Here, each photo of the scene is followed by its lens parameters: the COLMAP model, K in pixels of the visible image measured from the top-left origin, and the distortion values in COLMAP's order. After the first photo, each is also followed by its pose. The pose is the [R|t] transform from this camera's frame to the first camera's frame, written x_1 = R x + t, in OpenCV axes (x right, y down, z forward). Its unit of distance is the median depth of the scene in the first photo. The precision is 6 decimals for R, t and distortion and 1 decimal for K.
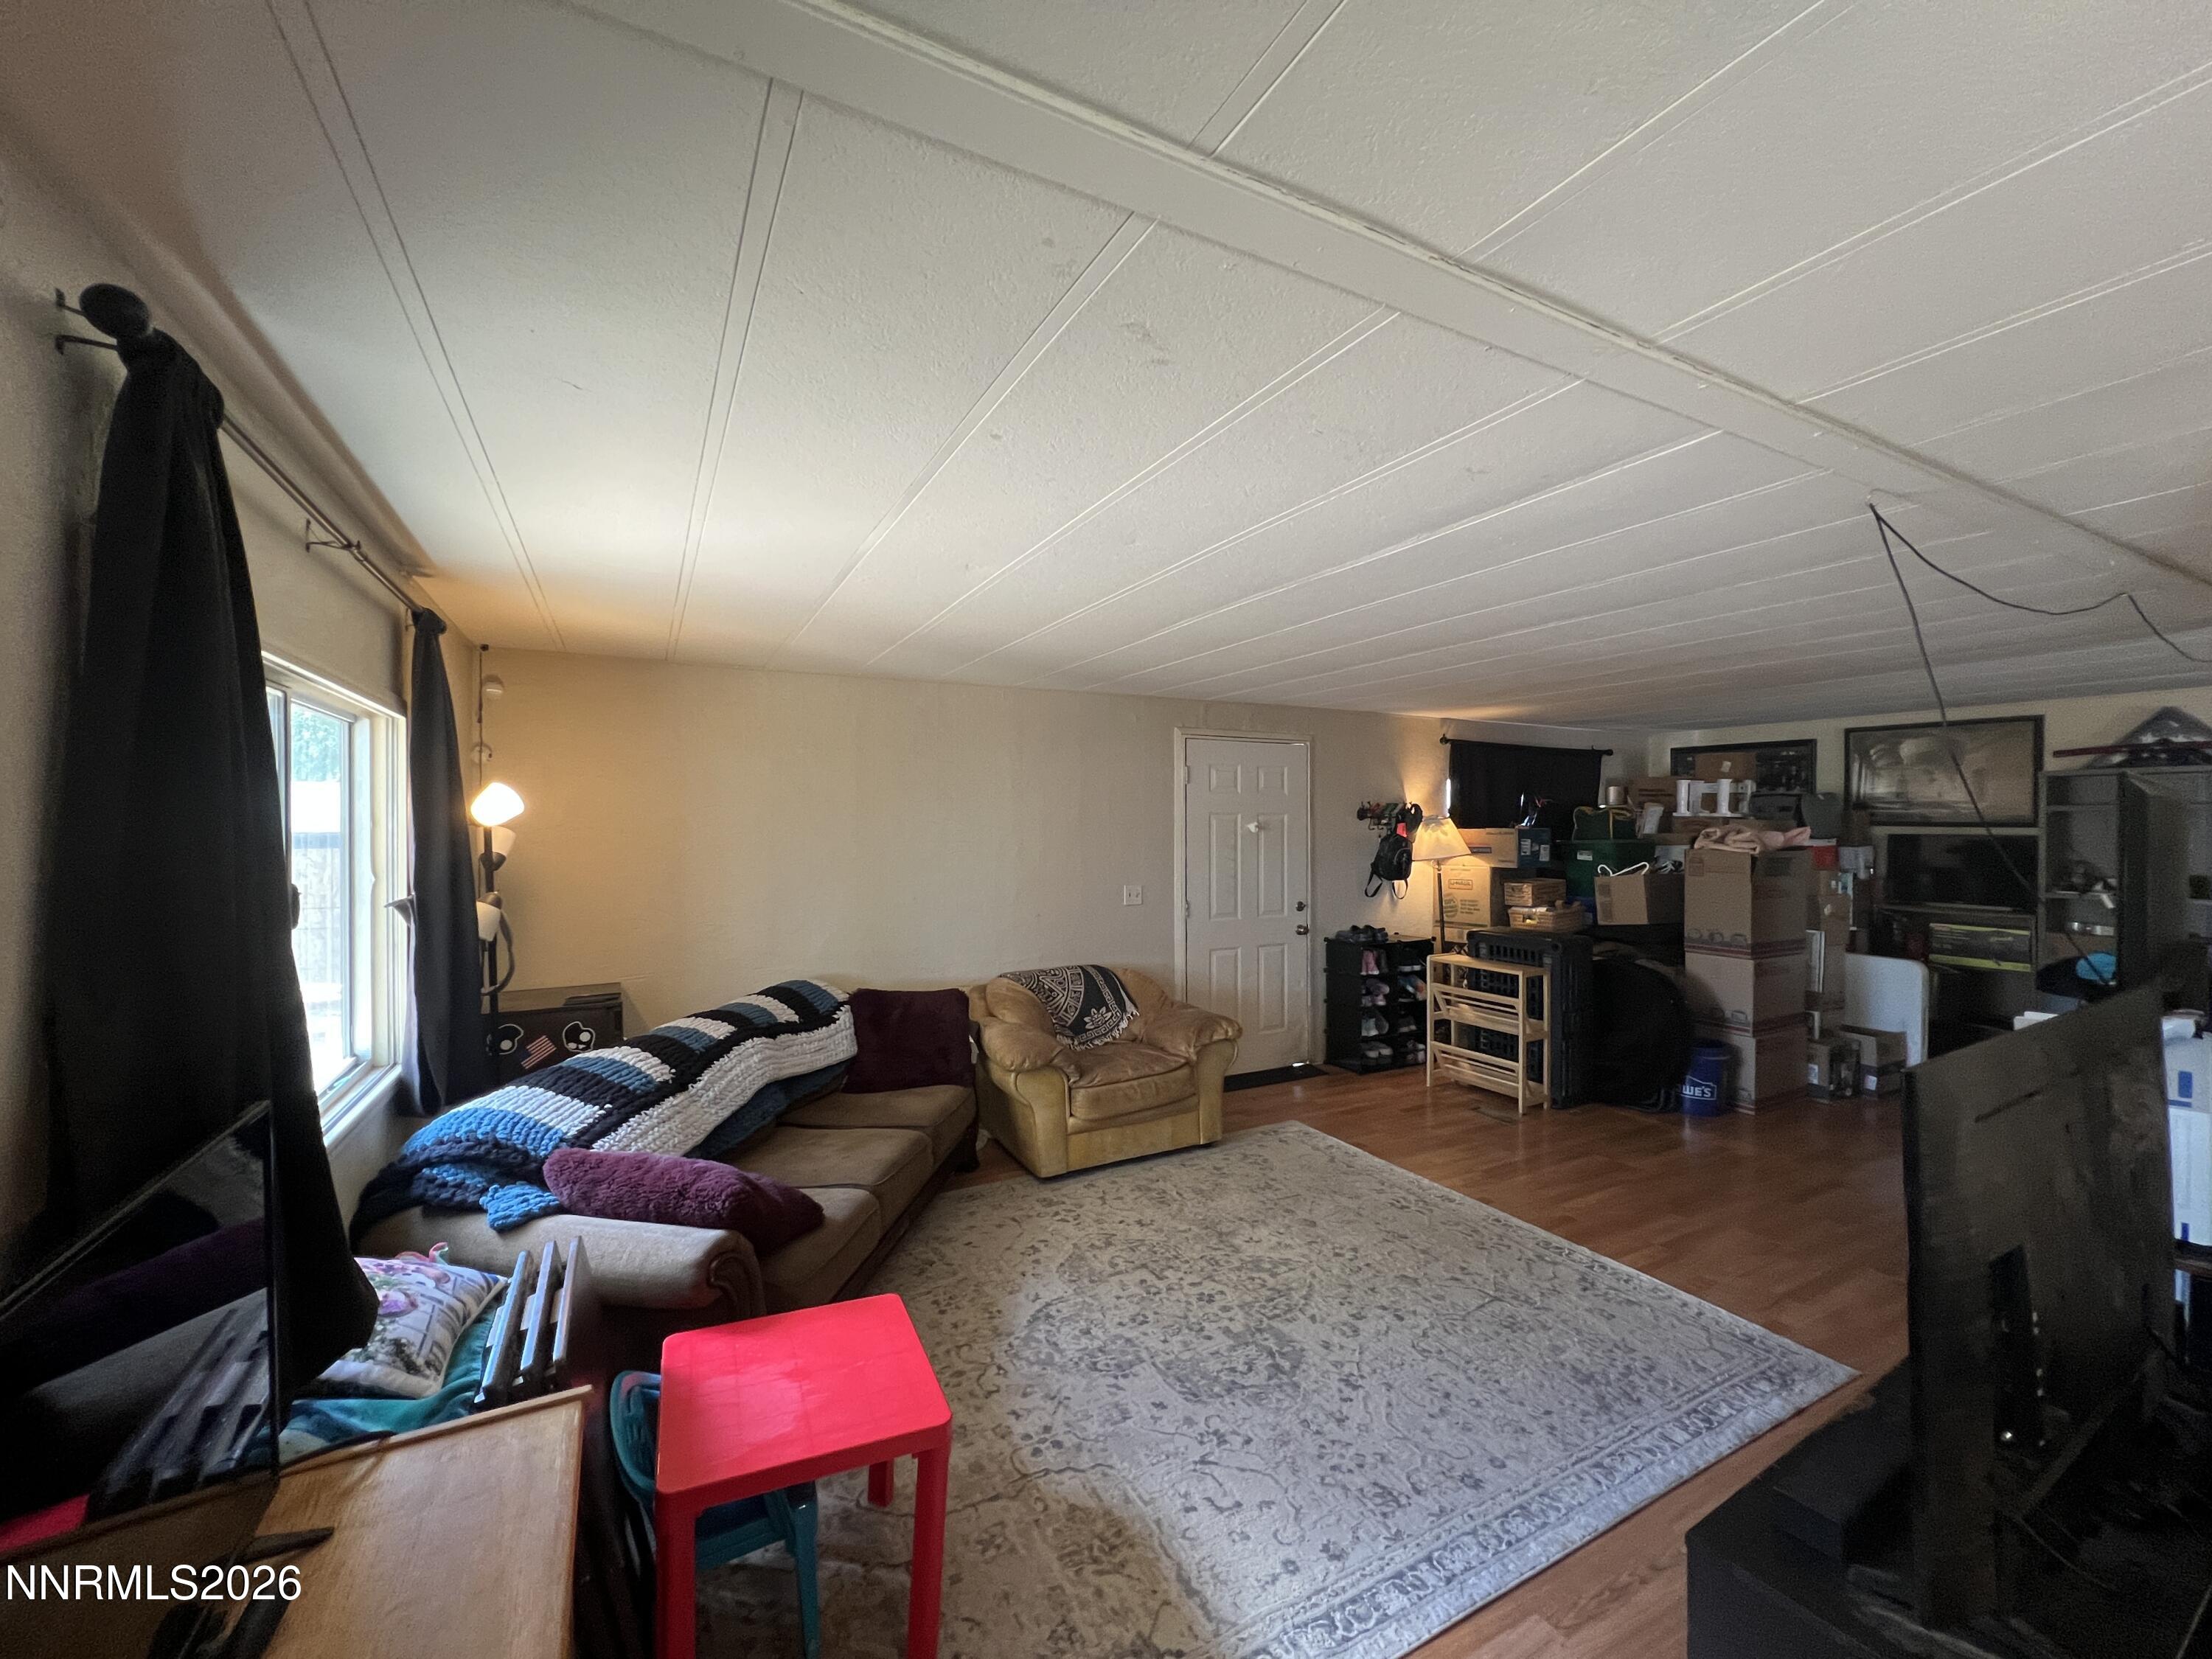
lens RADIAL K [[889.2, 0, 1105.5], [0, 889.2, 828.7], [0, 0, 1]] dist [0.001705, 0.000035]
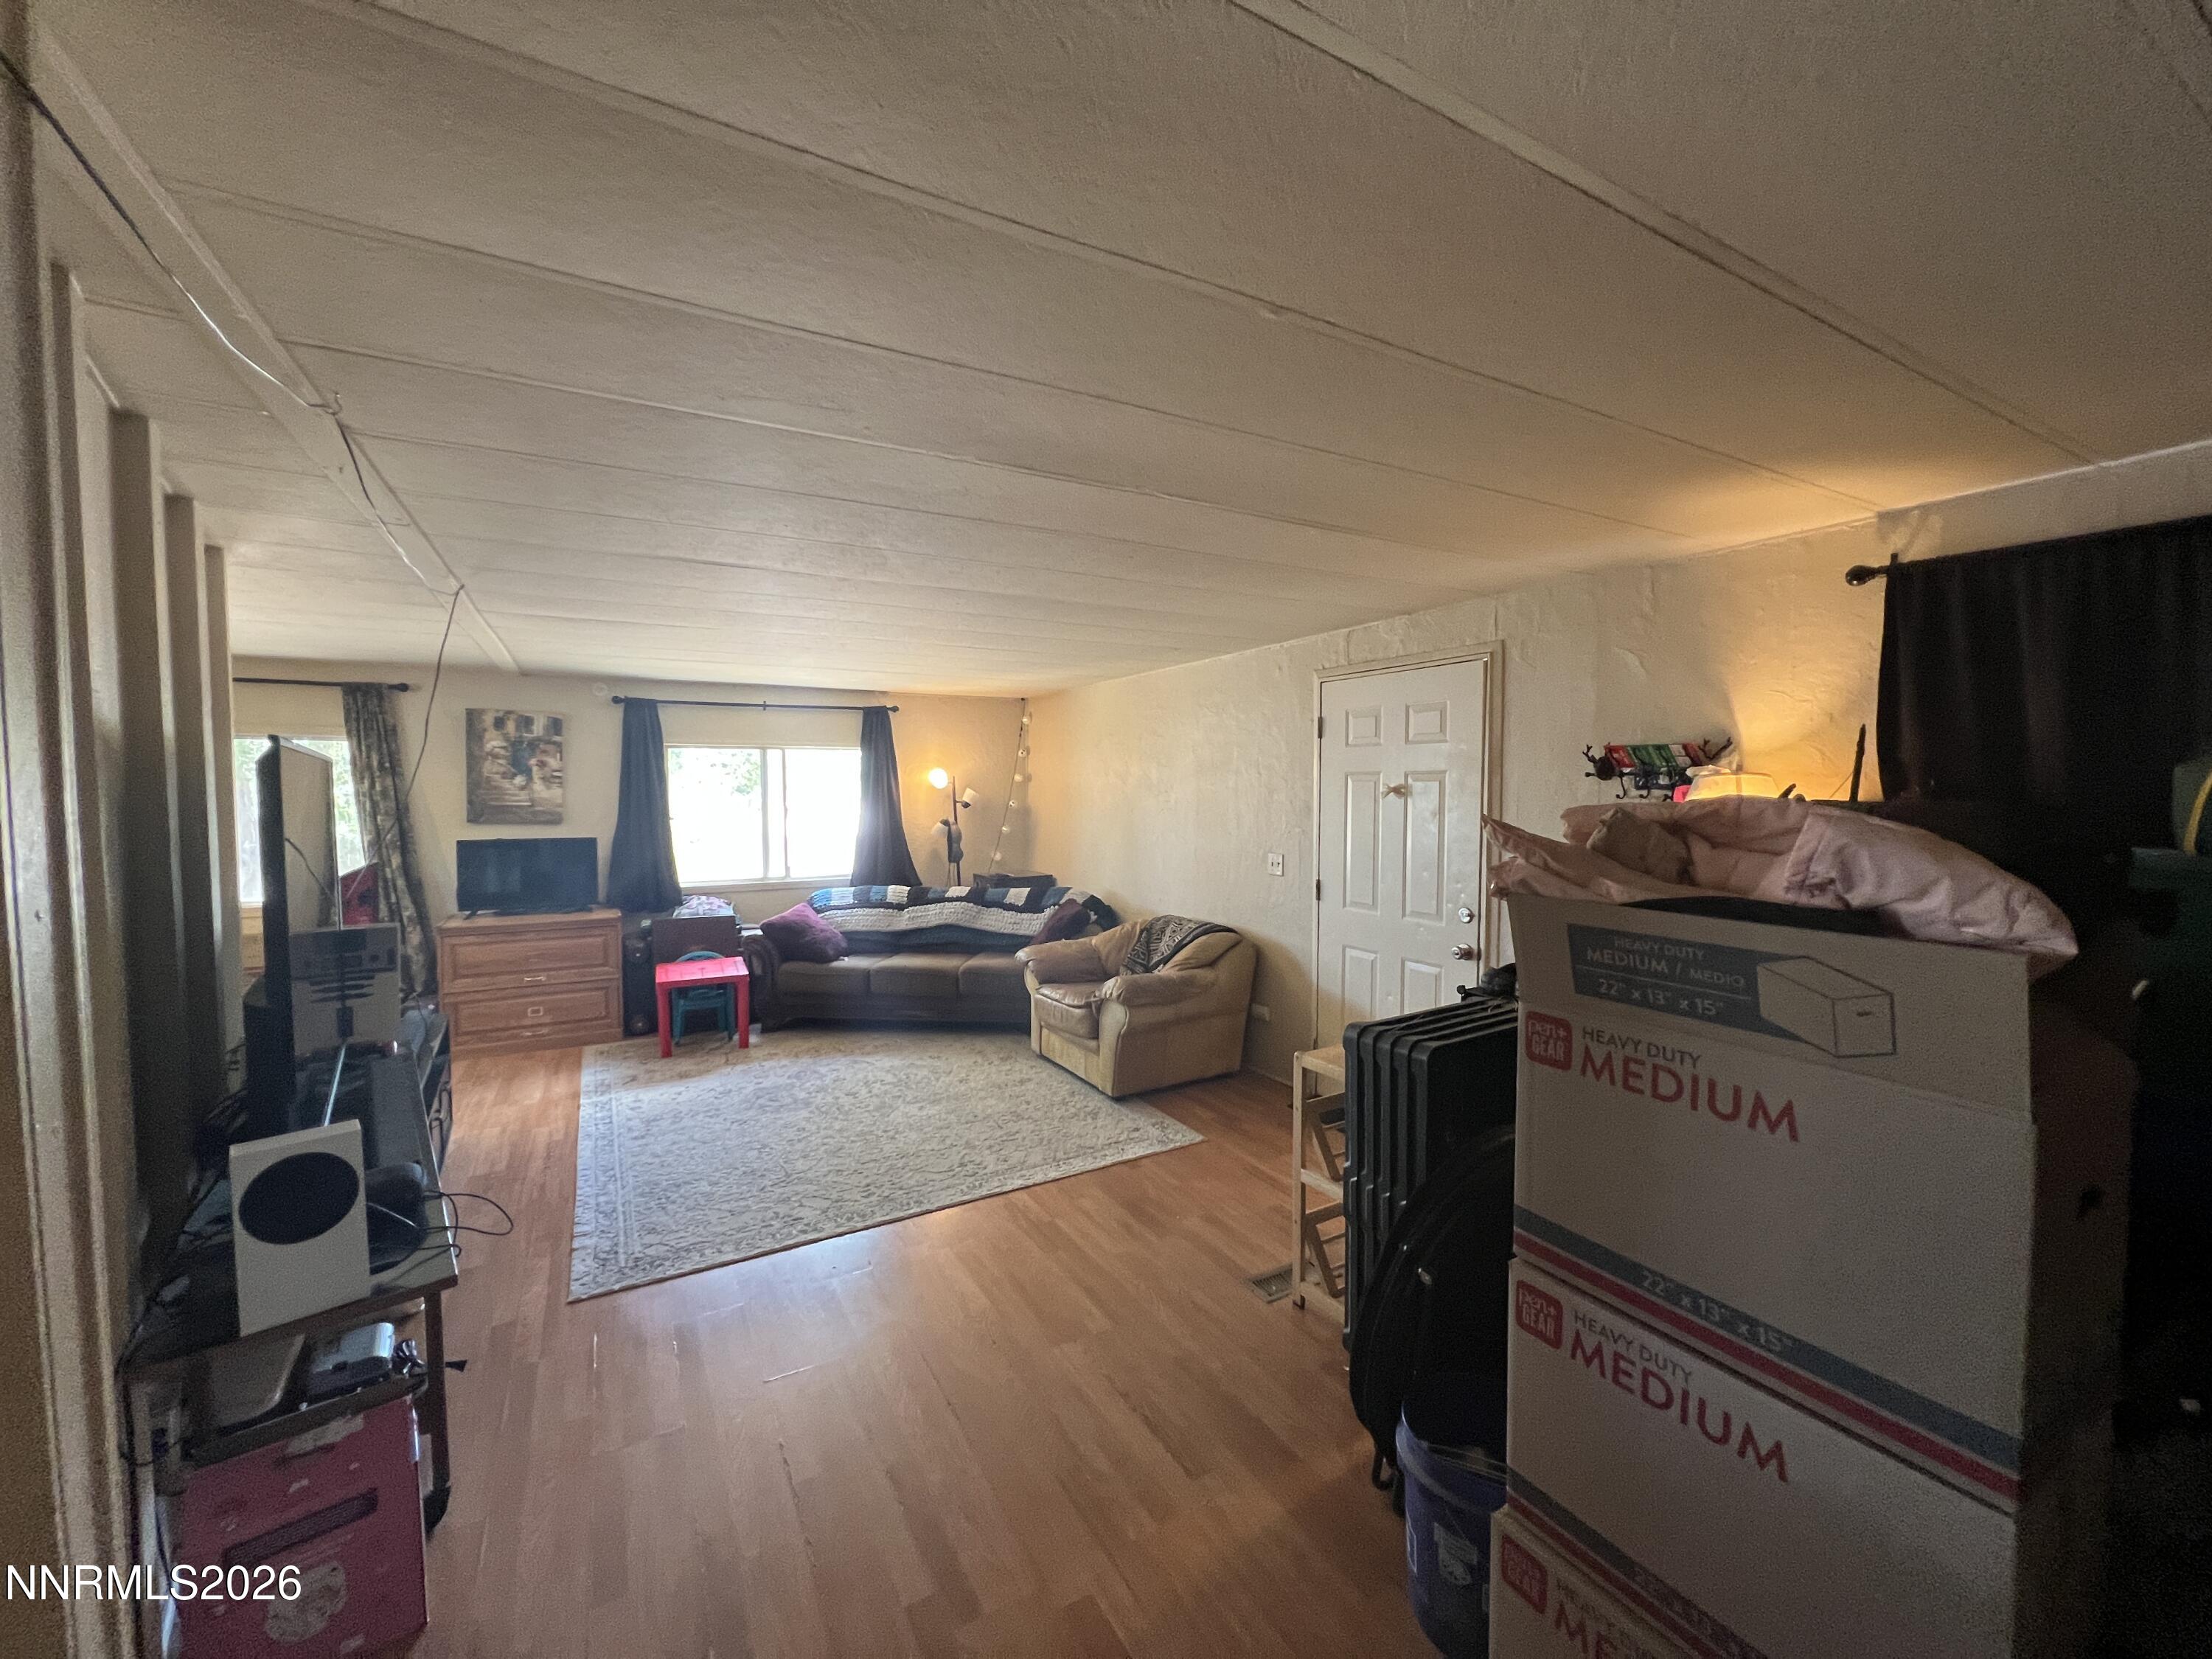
lens RADIAL K [[886.6, 0, 1104.6], [0, 886.6, 828.1], [0, 0, 1]] dist [-0.004322, -0.000158]
pose [[0.021649, 0.047415, -0.998641, 1.570998], [-0.000123, 0.998875, 0.047423, -0.010399], [0.999766, -0.000904, 0.021630, 1.342371]]
